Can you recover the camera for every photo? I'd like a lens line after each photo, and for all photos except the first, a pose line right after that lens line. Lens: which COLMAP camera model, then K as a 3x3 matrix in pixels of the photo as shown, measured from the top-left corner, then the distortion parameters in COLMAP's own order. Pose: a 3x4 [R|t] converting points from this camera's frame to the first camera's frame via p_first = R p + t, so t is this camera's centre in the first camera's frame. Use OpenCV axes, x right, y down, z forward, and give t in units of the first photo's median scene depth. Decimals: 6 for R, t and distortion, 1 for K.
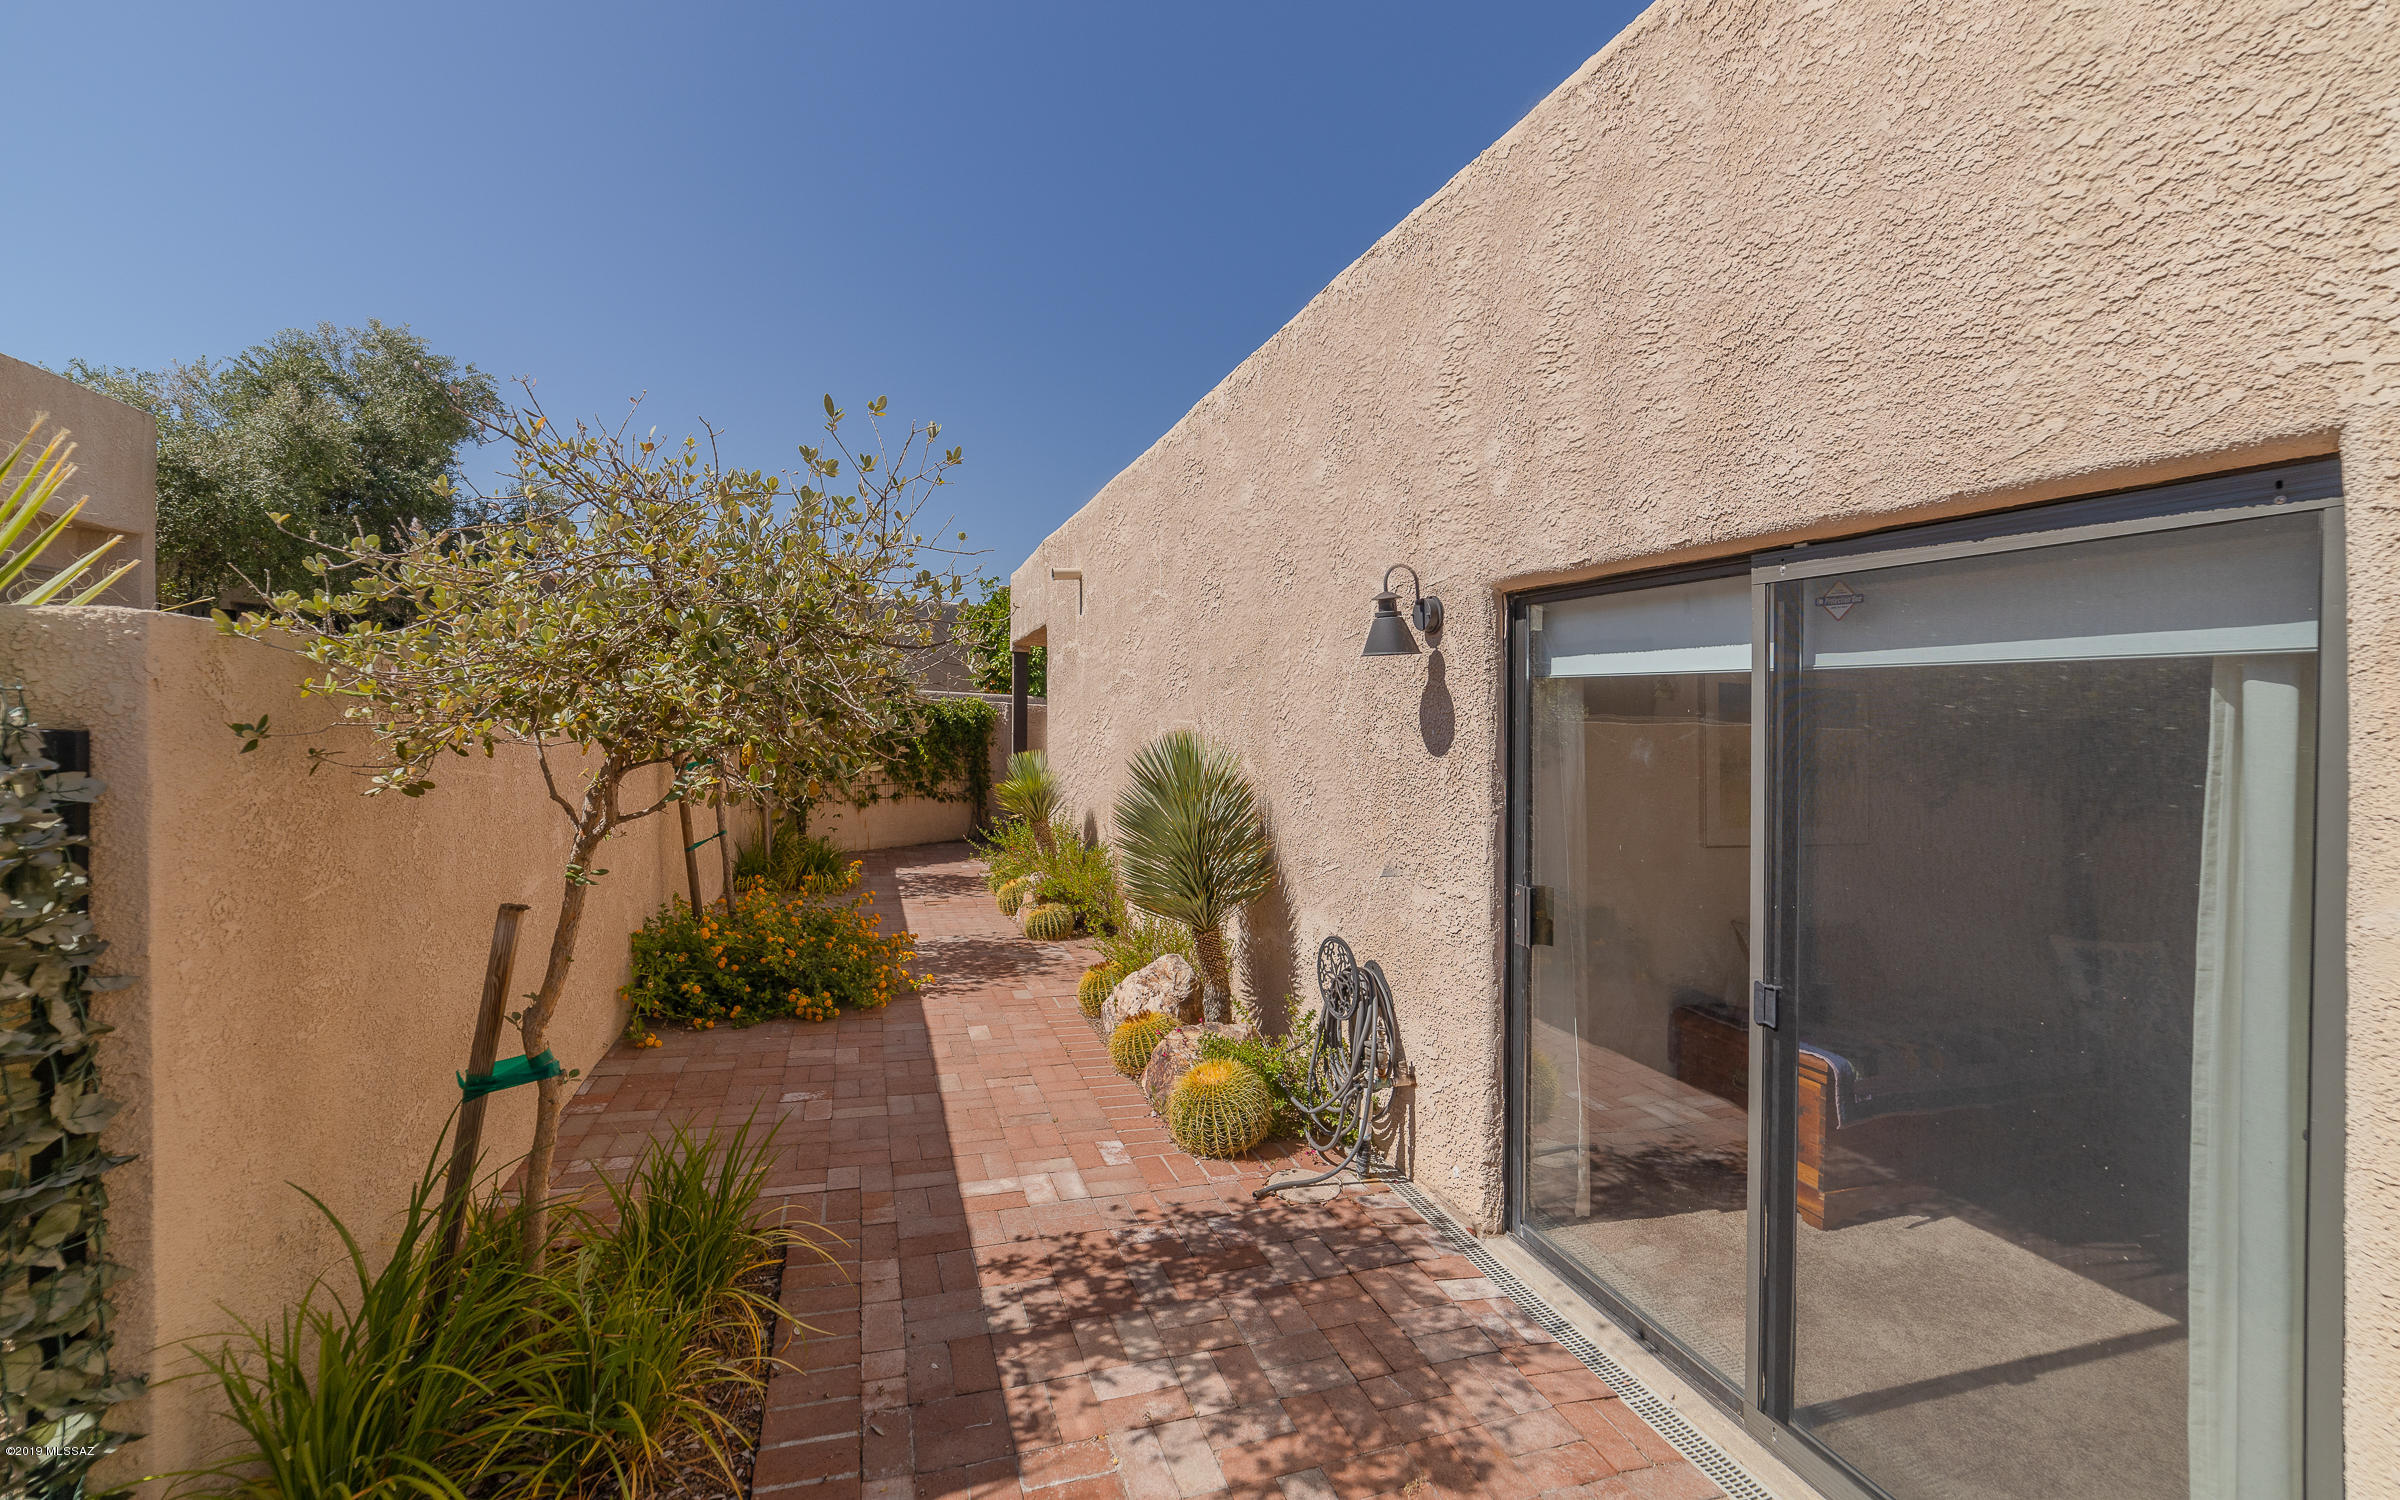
lens RADIAL K [[968.3, 0, 1200.4], [0, 968.3, 745.3], [0, 0, 1]] dist [-0.025934, 0.010268]
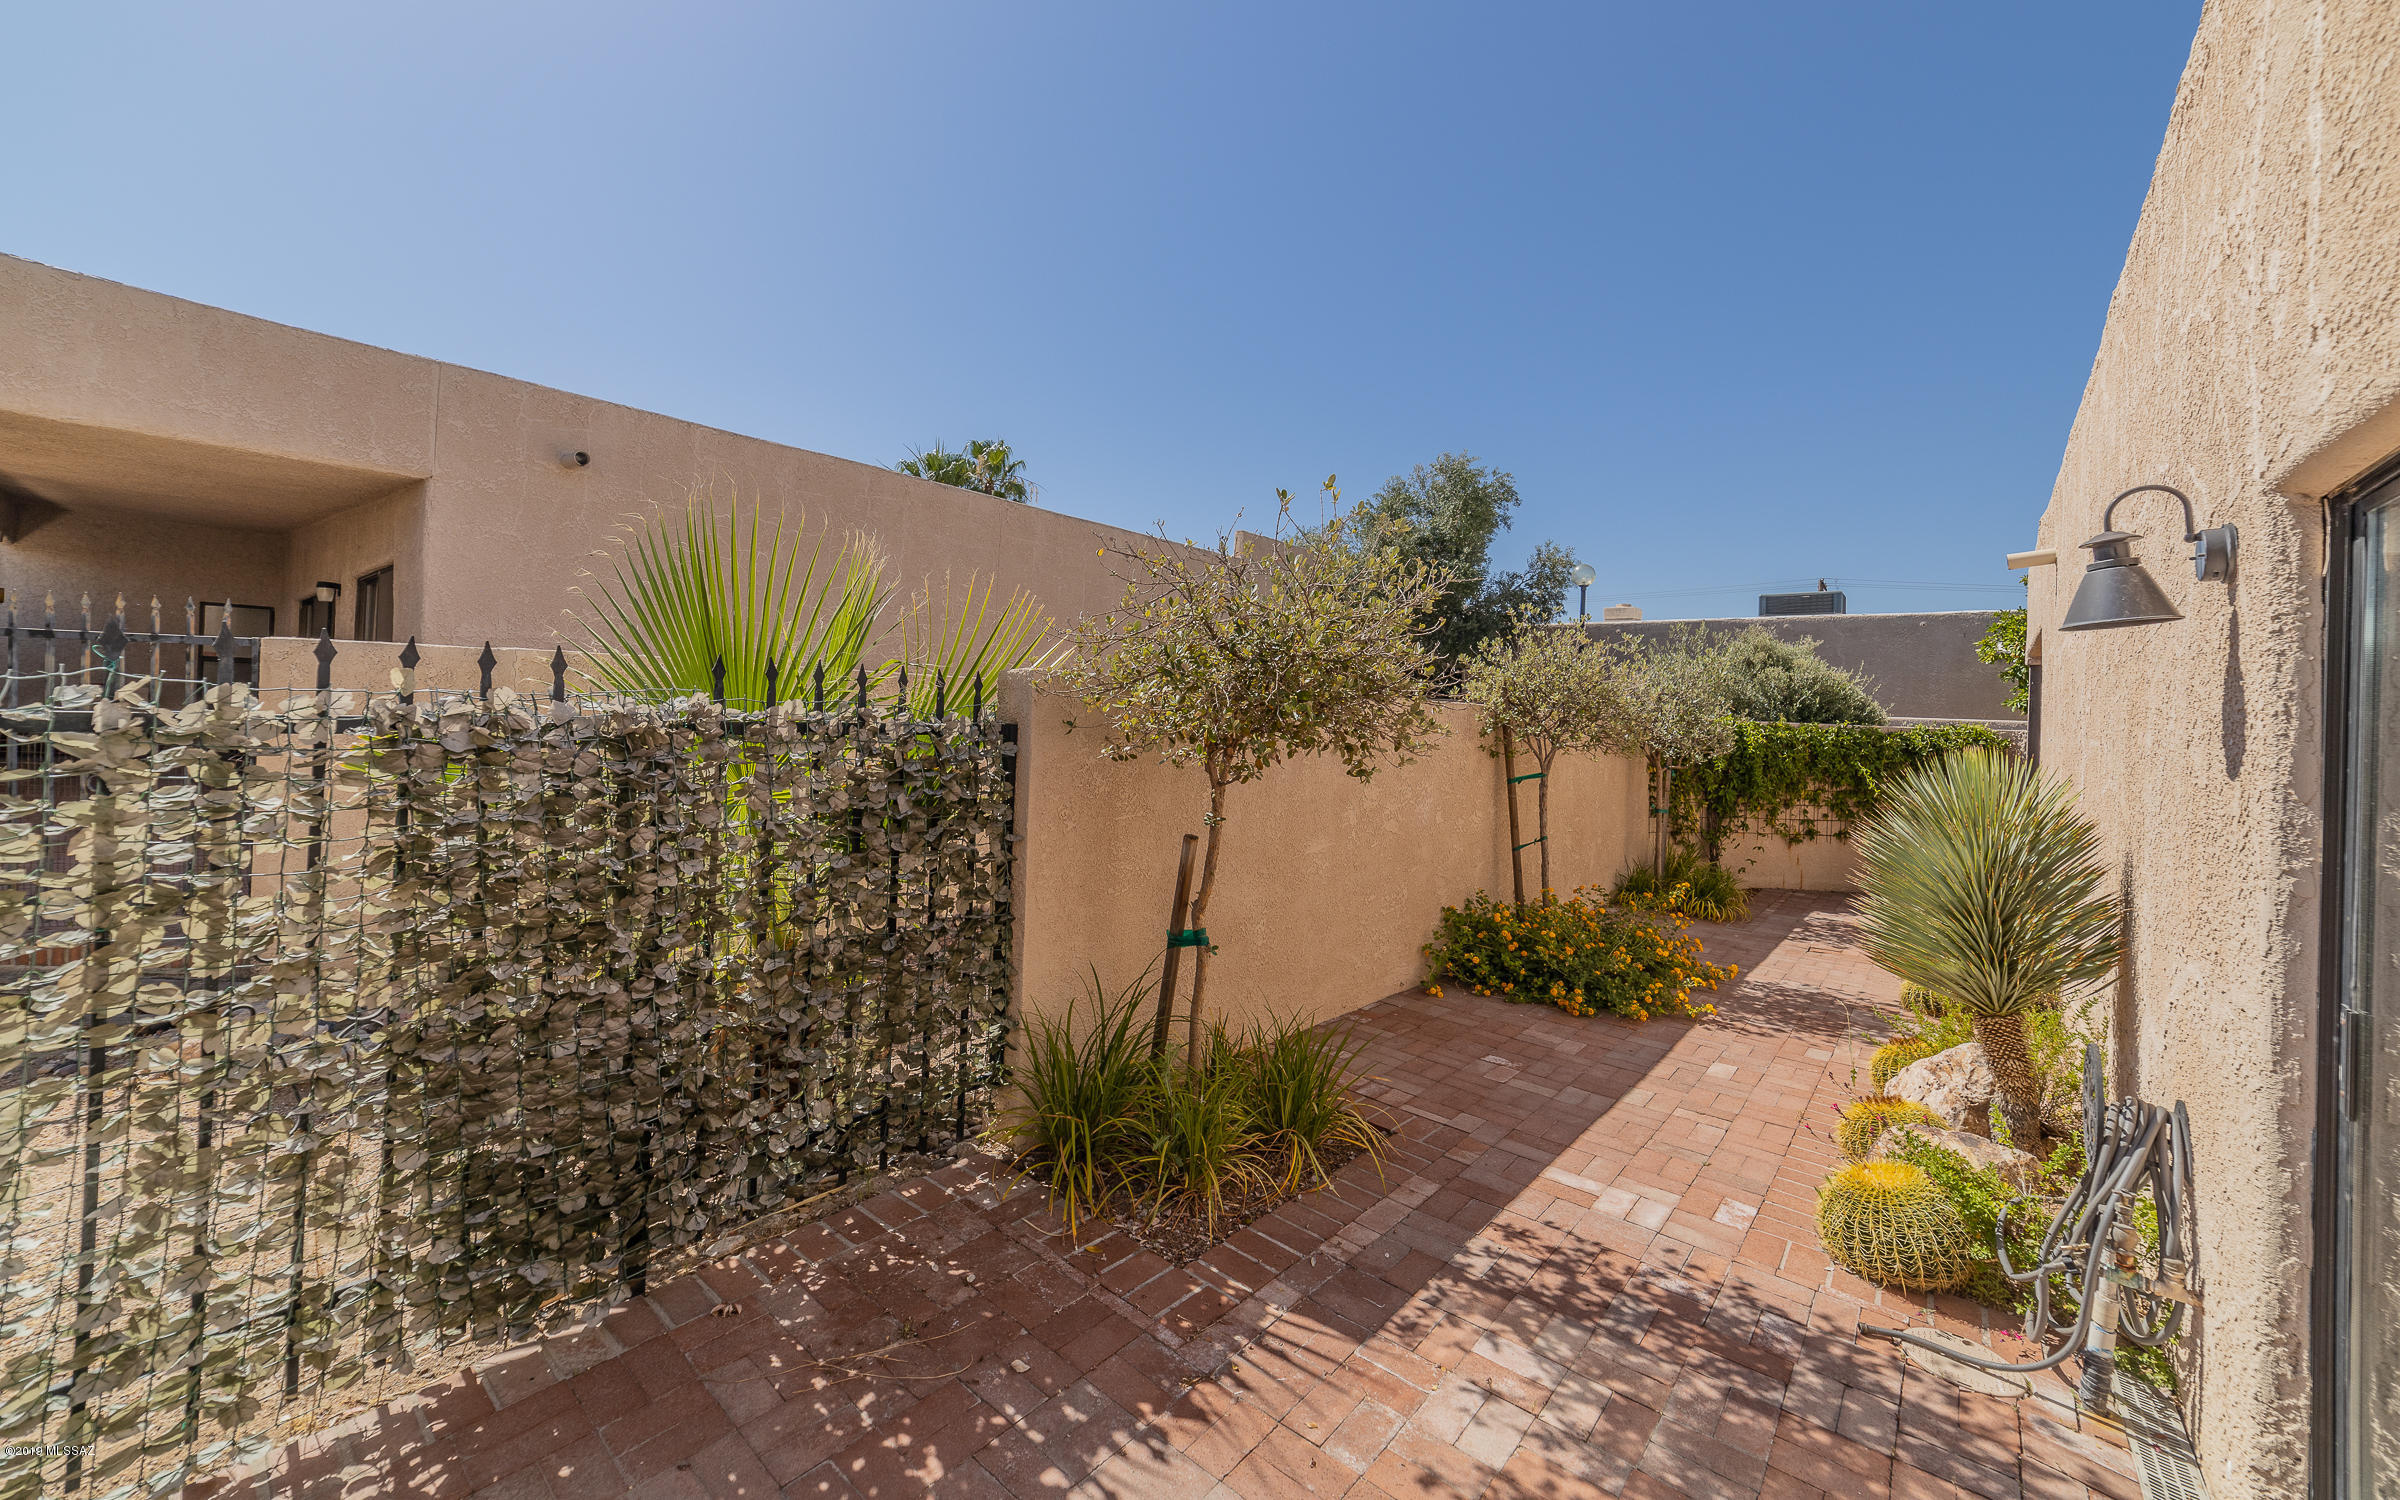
lens RADIAL K [[968.3, 0, 1200.4], [0, 968.3, 745.3], [0, 0, 1]] dist [-0.025934, 0.010268]
pose [[0.483465, 0.002132, -0.875361, 0.493896], [-0.039356, 0.999039, -0.019303, 0.029480], [0.874479, 0.043783, 0.483084, 0.136045]]
